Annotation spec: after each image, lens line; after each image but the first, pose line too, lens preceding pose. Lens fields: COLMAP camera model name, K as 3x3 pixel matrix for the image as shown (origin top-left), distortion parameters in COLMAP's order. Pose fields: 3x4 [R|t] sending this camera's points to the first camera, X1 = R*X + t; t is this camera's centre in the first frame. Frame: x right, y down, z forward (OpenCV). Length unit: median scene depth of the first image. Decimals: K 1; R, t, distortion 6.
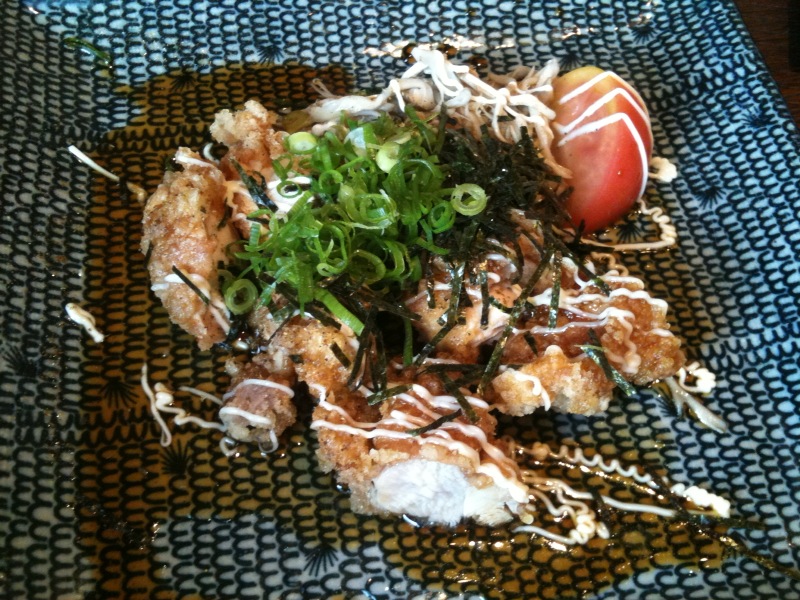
lens RADIAL K [[867.5, 0, 400.0], [0, 867.5, 300.0], [0, 0, 1]] dist [0.130540, -0.484419]
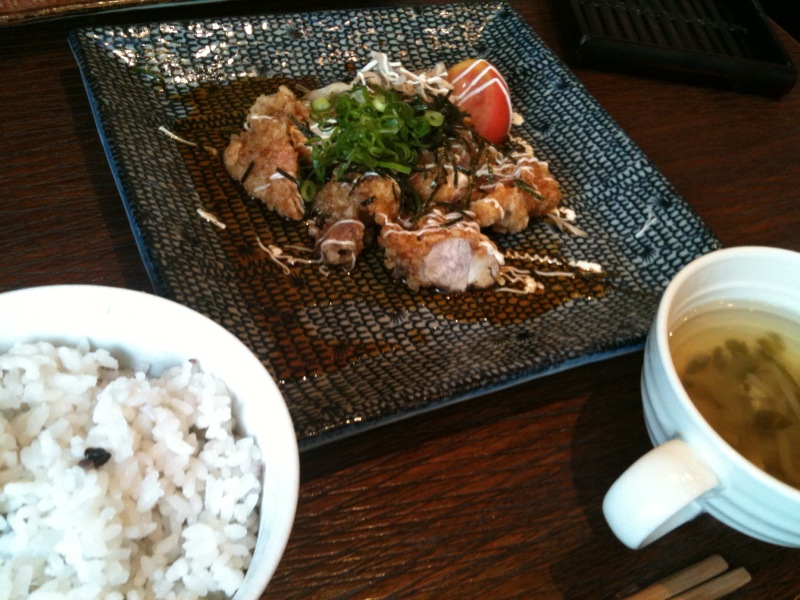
lens RADIAL K [[867.5, 0, 400.0], [0, 867.5, 300.0], [0, 0, 1]] dist [0.130540, -0.484419]
pose [[0.951916, -0.131195, 0.276845, -0.471758], [0.171757, 0.976832, -0.127664, 0.411912], [-0.253683, 0.169076, 0.952396, -0.540794]]
